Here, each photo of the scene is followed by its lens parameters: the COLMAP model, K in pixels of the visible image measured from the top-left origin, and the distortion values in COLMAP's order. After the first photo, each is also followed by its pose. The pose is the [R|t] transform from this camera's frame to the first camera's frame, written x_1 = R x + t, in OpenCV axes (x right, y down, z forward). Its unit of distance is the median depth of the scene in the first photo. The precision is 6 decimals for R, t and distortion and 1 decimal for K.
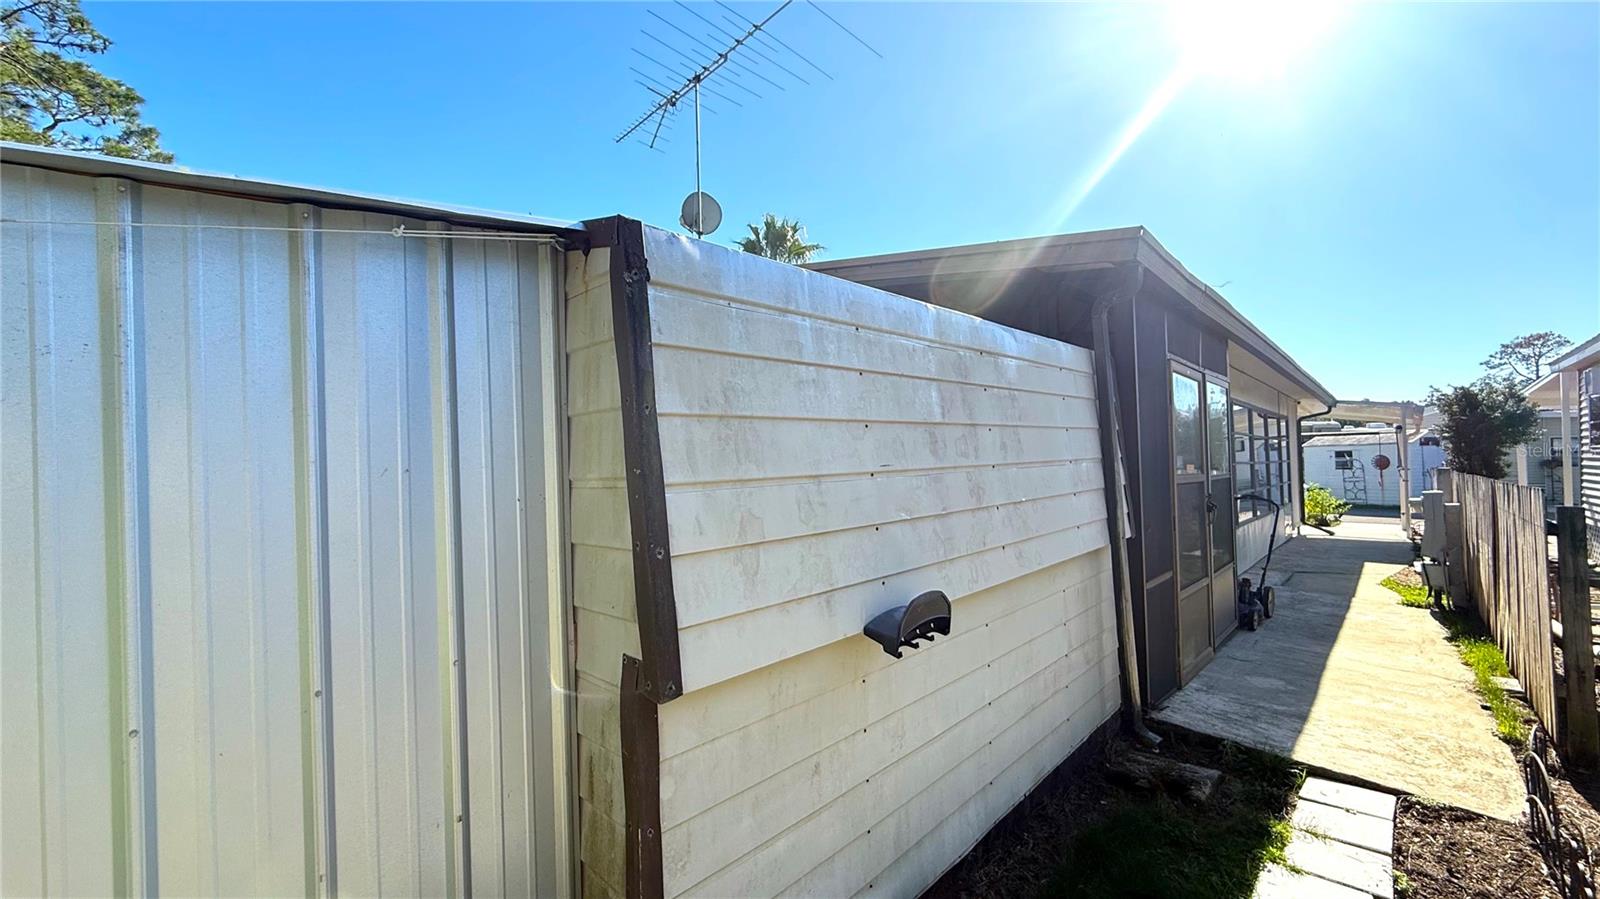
lens RADIAL K [[639.2, 0, 797.4], [0, 639.2, 449.7], [0, 0, 1]] dist [0.000987, -0.000363]
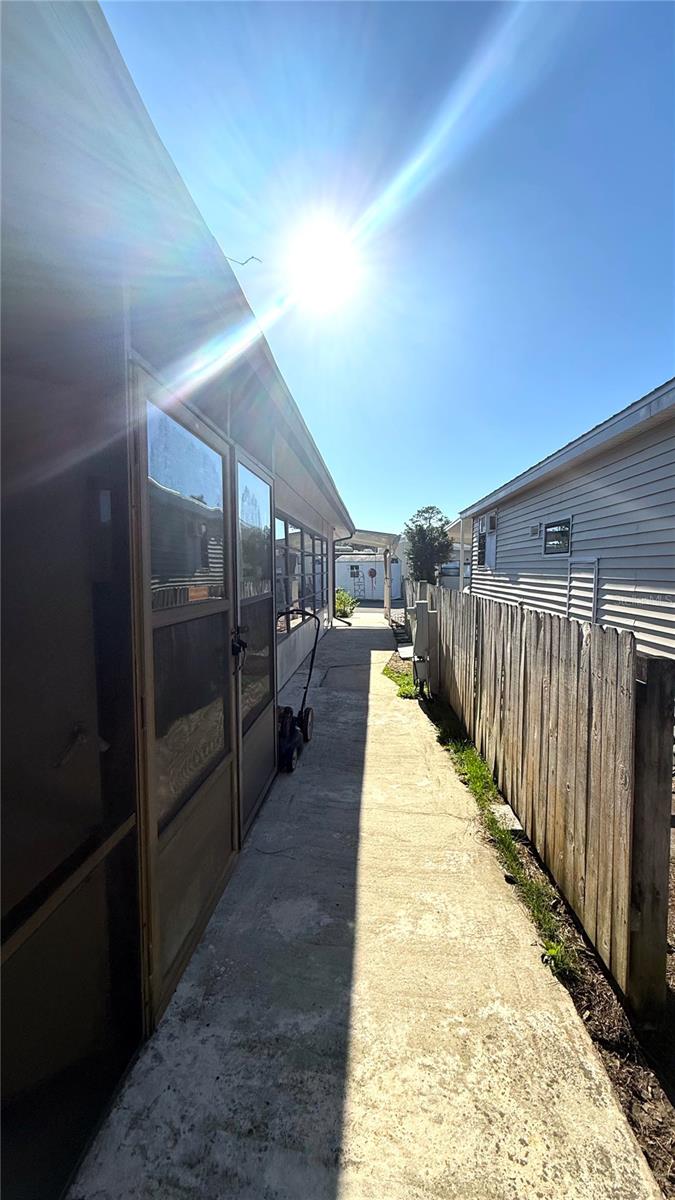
lens RADIAL K [[479.4, 0, 336.3], [0, 479.4, 595.9], [0, 0, 1]] dist [0.000987, -0.000363]
pose [[0.780281, -0.020373, 0.625097, 0.209744], [-0.027274, 0.997410, 0.066552, -0.000782], [-0.624834, -0.068979, 0.777705, 0.276463]]
